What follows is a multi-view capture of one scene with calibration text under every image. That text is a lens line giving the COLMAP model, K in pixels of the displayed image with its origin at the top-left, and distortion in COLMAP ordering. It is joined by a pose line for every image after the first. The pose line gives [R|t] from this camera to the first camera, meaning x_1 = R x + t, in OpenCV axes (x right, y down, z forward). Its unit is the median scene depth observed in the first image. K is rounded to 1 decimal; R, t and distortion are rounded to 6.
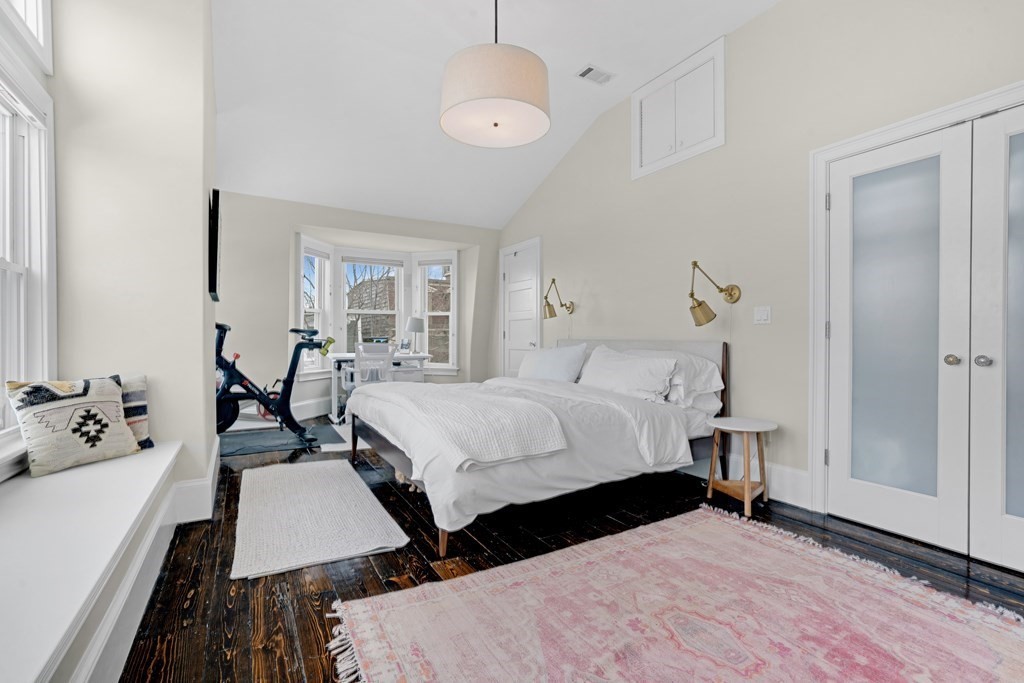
lens RADIAL K [[468.1, 0, 519.5], [0, 468.1, 340.1], [0, 0, 1]] dist [-0.037596, 0.017569]
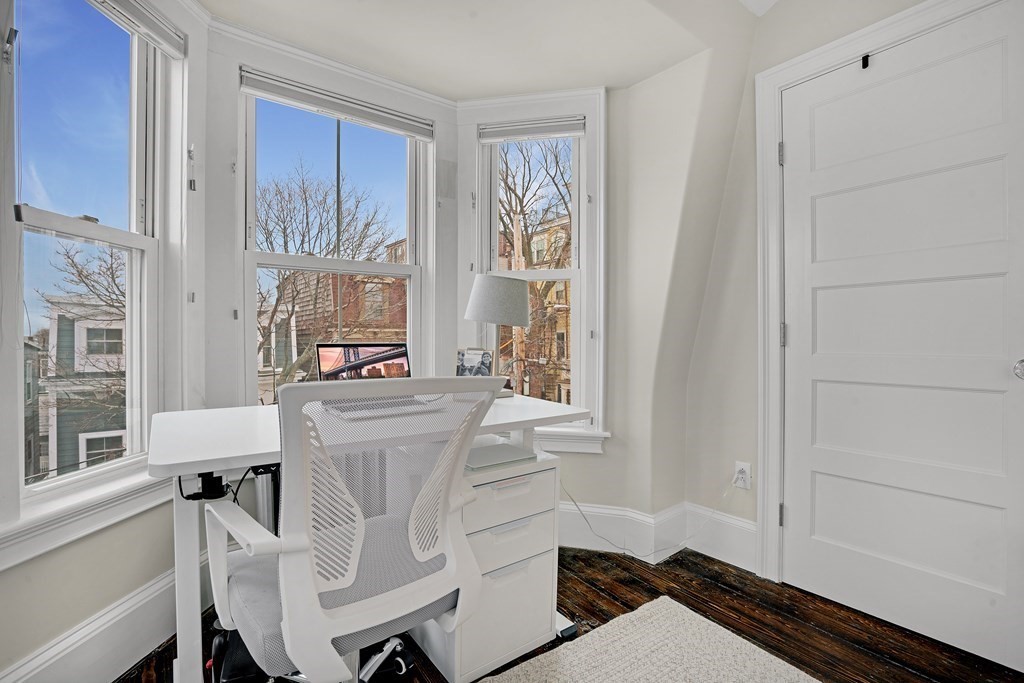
lens RADIAL K [[468.1, 0, 519.5], [0, 468.1, 340.1], [0, 0, 1]] dist [-0.037596, 0.017569]
pose [[0.992155, -0.006419, 0.124849, -0.668190], [0.006693, 0.999976, -0.001769, -0.021695], [-0.124834, 0.002591, 0.992174, 1.891453]]
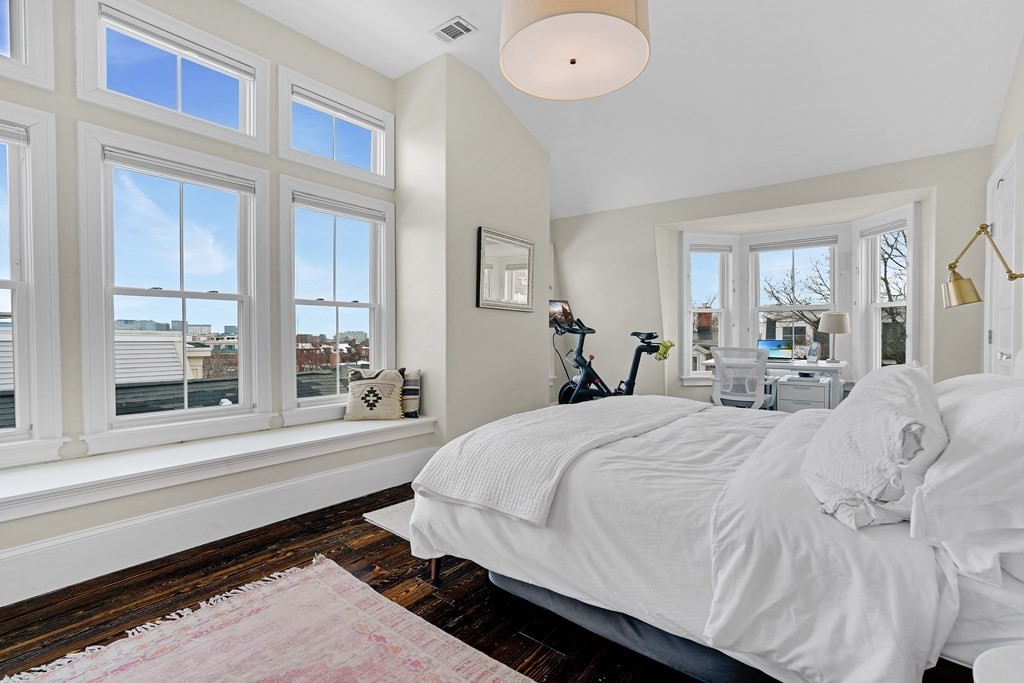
lens RADIAL K [[461.8, 0, 512.0], [0, 461.8, 352.7], [0, 0, 1]] dist [-0.037730, 0.016469]
pose [[0.352343, 0.032292, -0.935314, 0.706700], [0.000119, 0.999403, 0.034550, -0.028784], [0.935871, -0.012285, 0.352129, 0.775137]]
